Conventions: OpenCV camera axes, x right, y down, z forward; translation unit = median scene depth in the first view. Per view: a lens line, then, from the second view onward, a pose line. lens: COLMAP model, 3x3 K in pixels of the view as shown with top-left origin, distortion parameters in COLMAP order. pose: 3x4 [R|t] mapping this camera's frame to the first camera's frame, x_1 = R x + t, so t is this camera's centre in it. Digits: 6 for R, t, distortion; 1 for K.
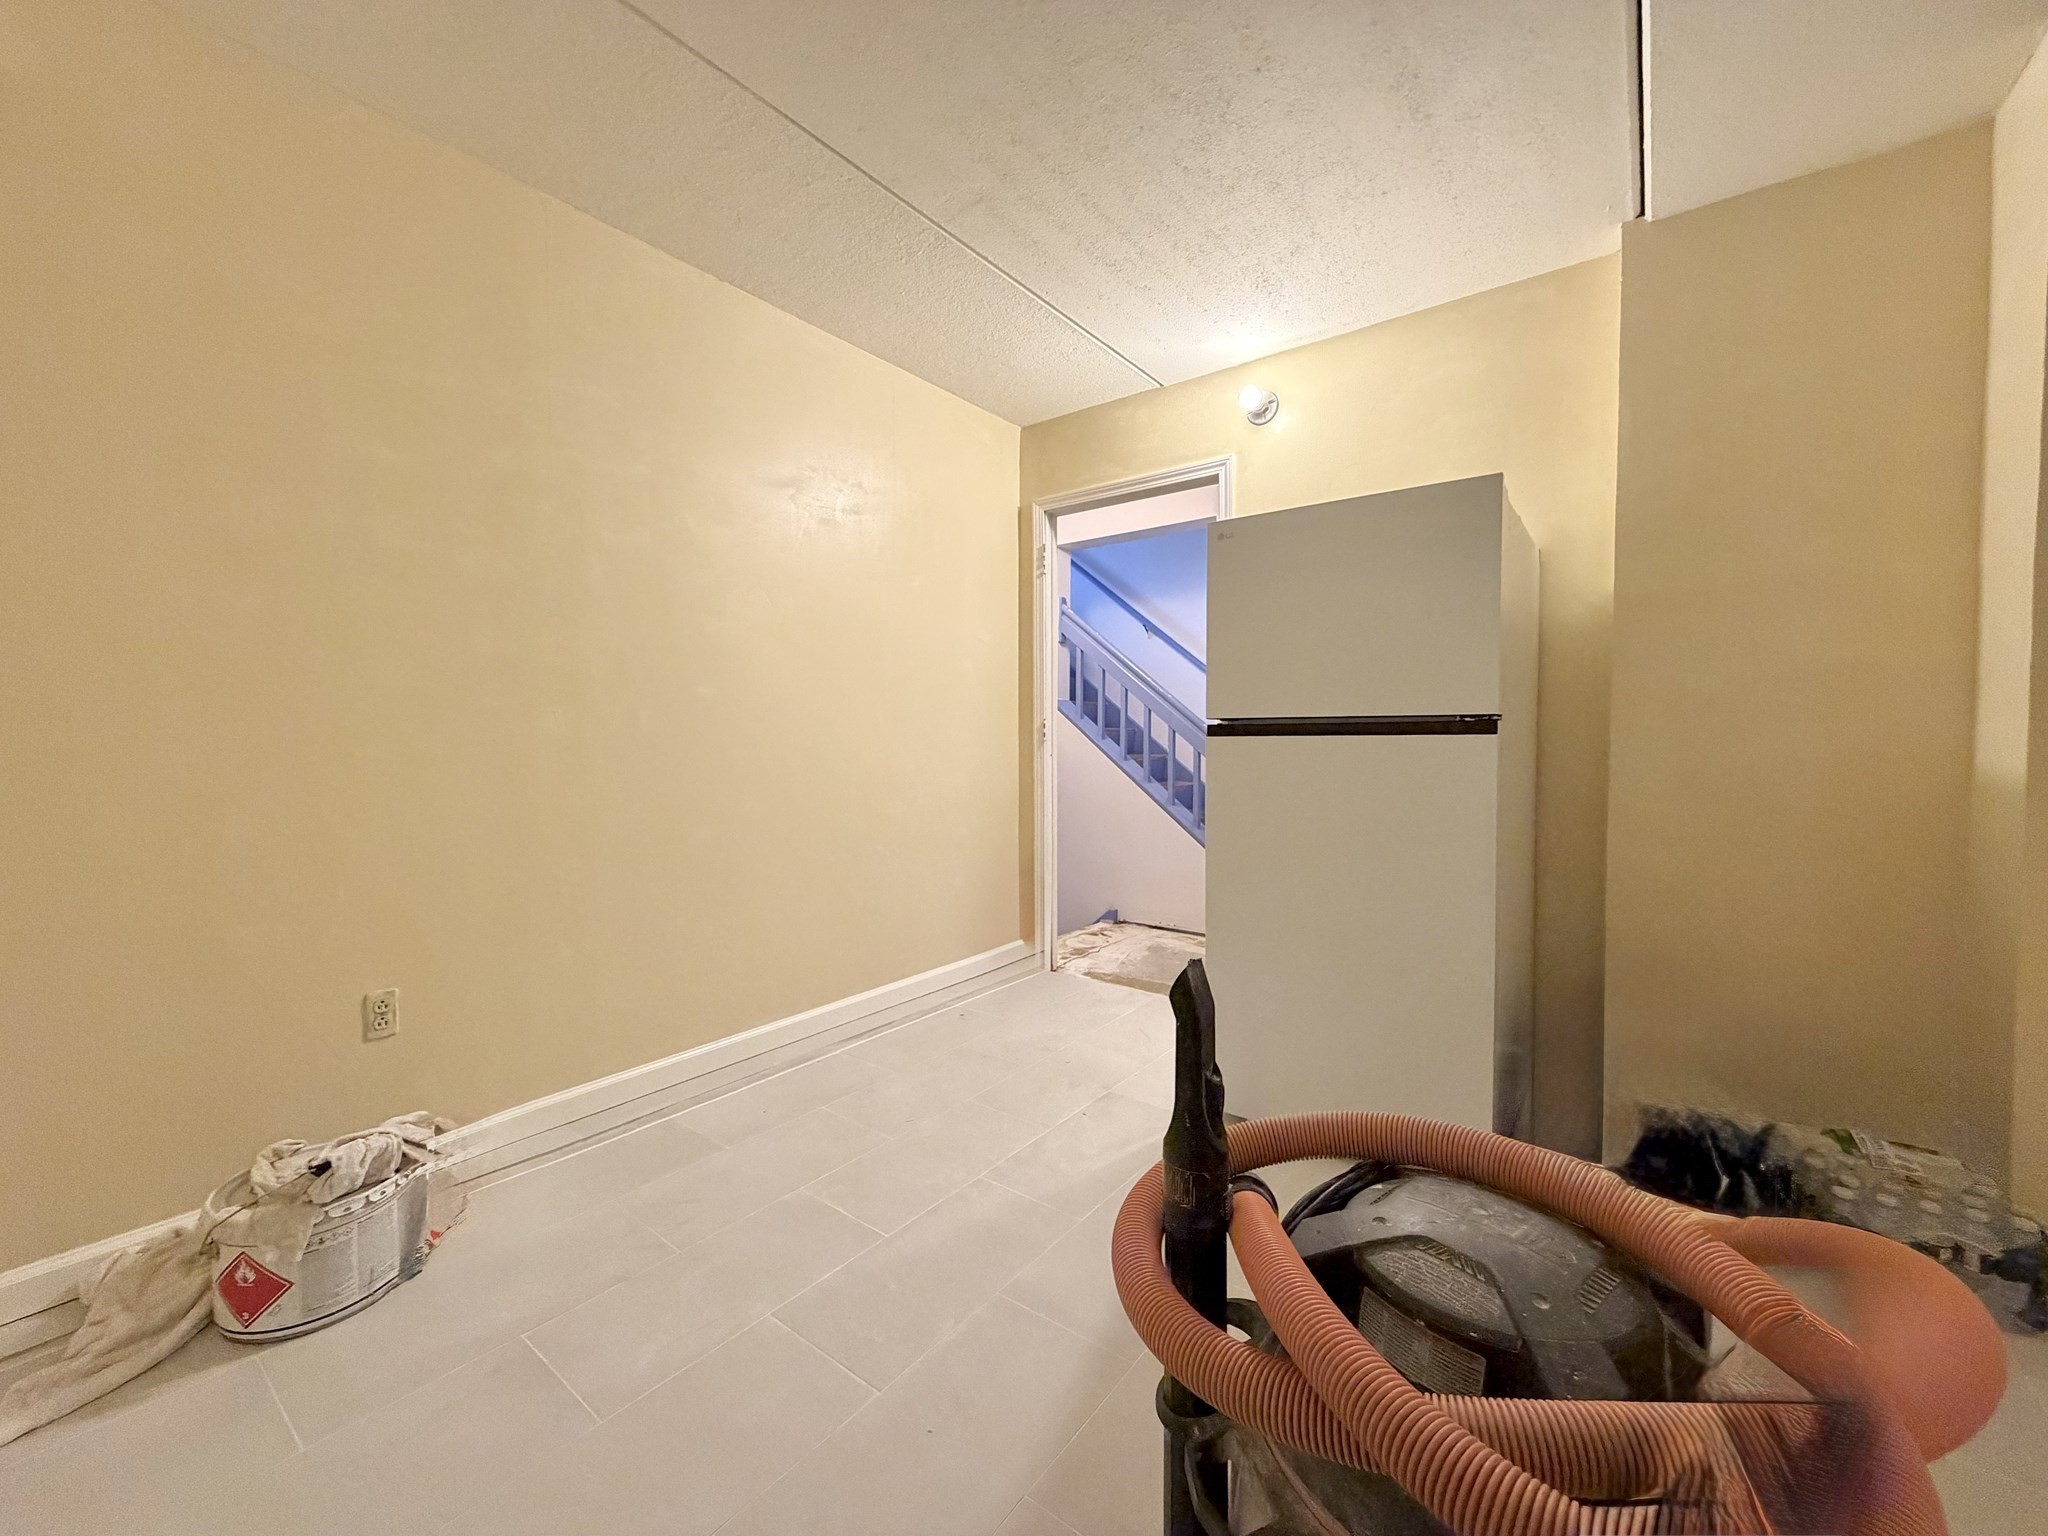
lens RADIAL K [[819.7, 0, 1033.1], [0, 819.7, 766.3], [0, 0, 1]] dist [0.001148, 0.000050]
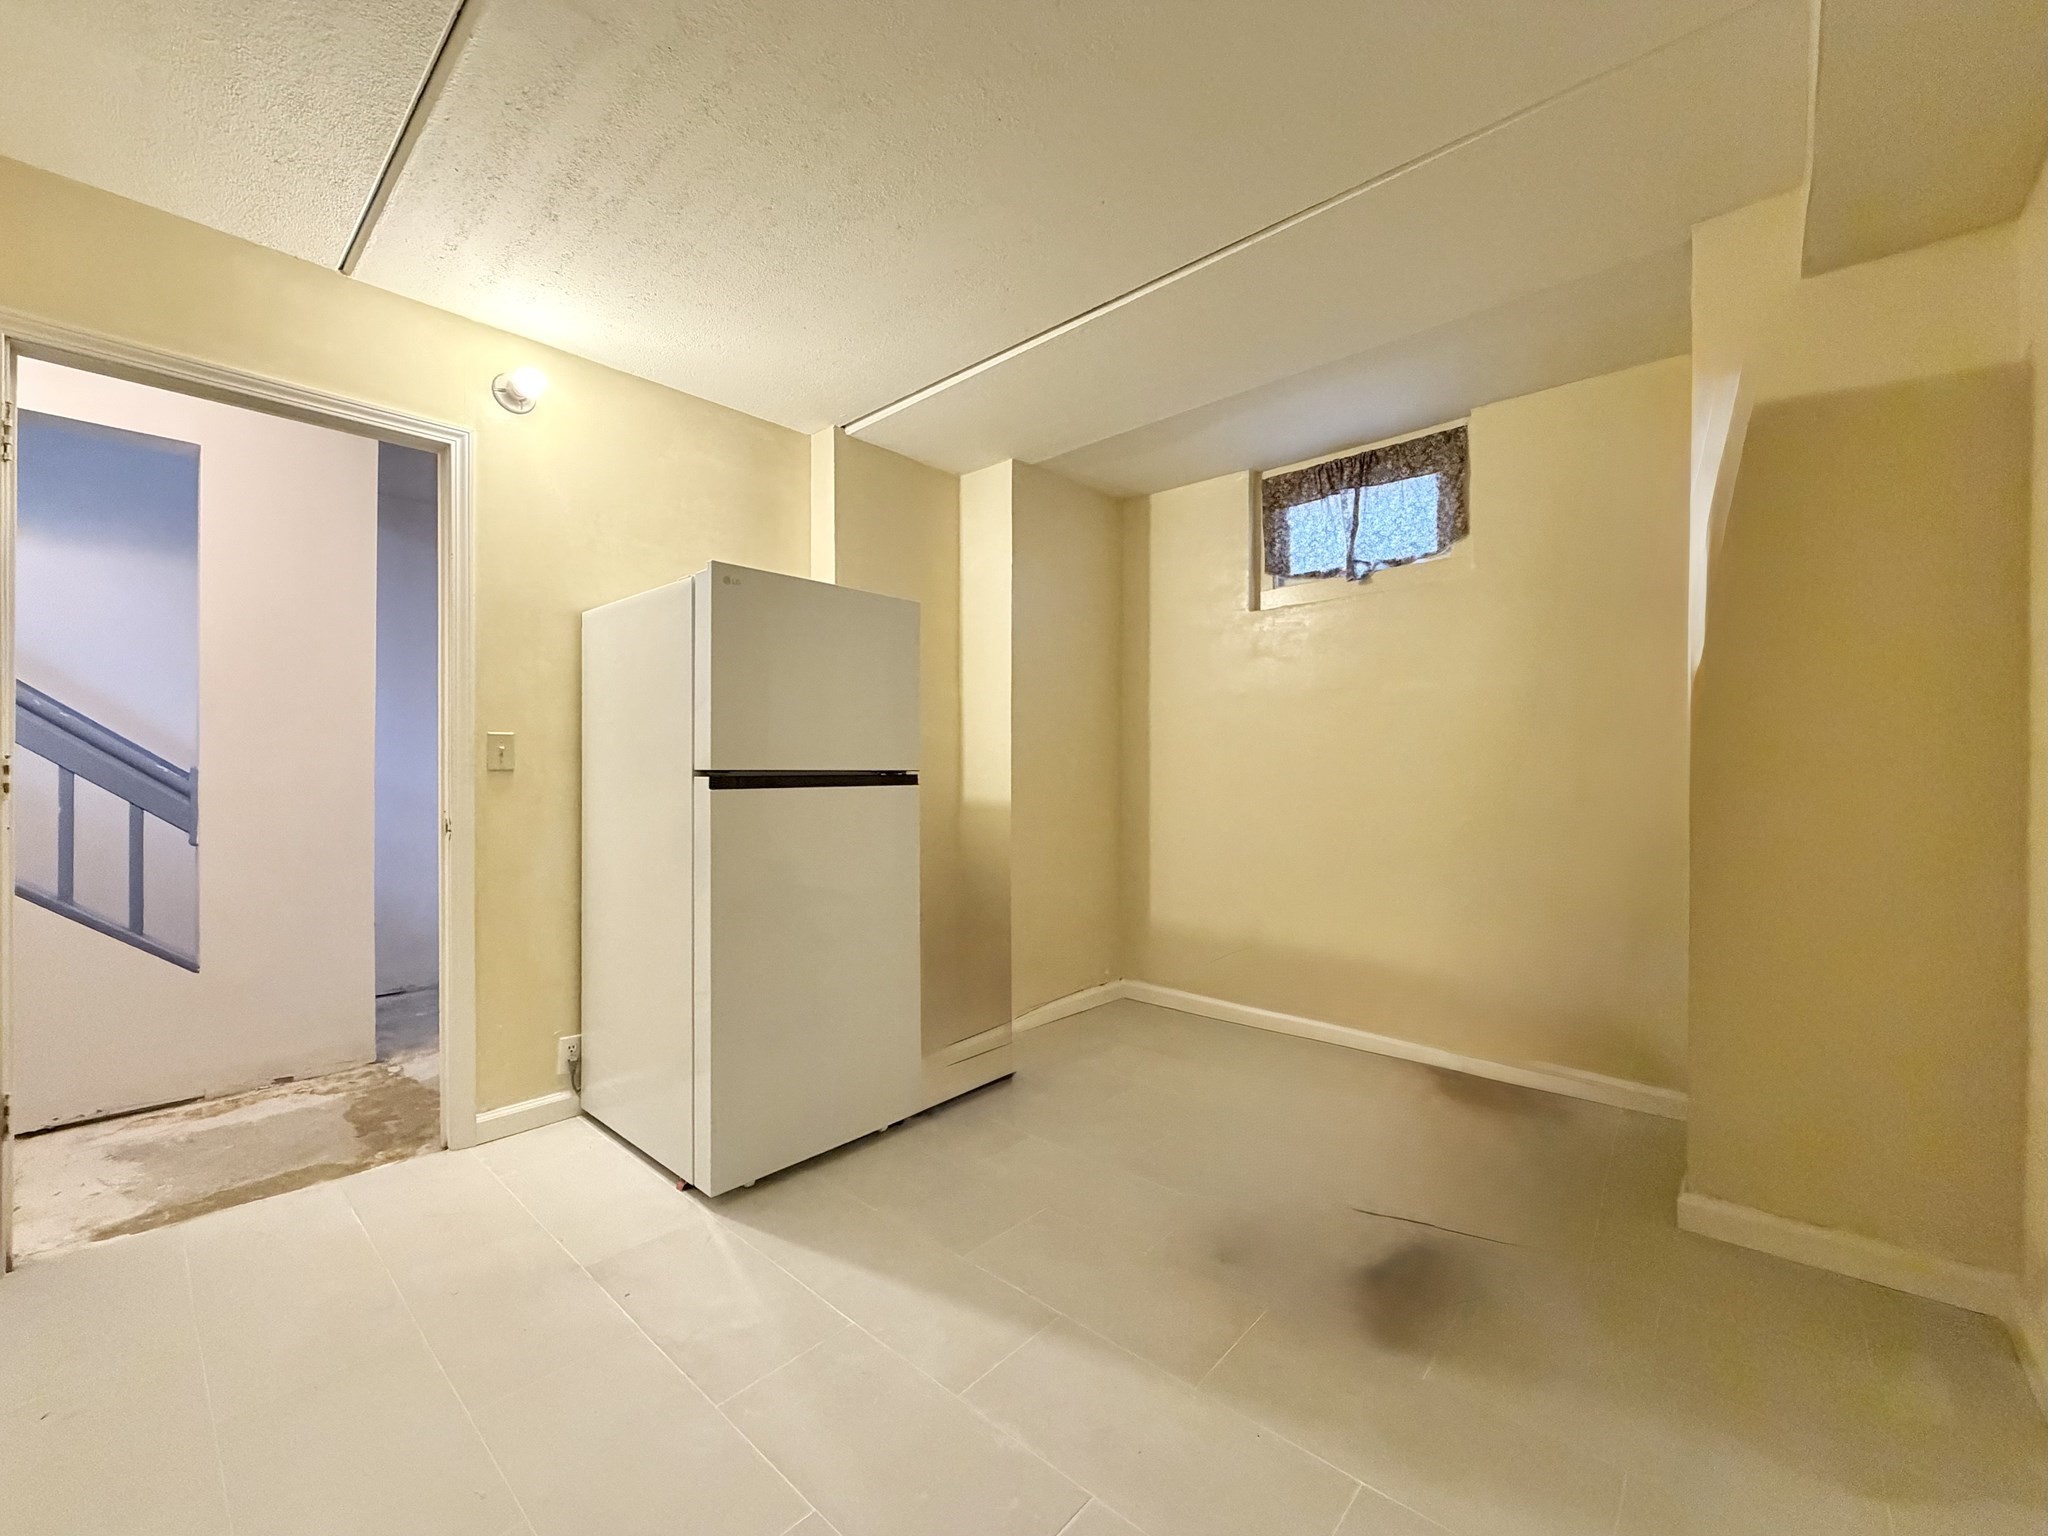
lens RADIAL K [[819.7, 0, 1033.1], [0, 819.7, 766.3], [0, 0, 1]] dist [0.001148, 0.000050]
pose [[0.080606, 0.004866, 0.996734, -0.514328], [0.032795, 0.999434, -0.007531, -0.034020], [-0.996206, 0.033295, 0.080401, 0.422681]]
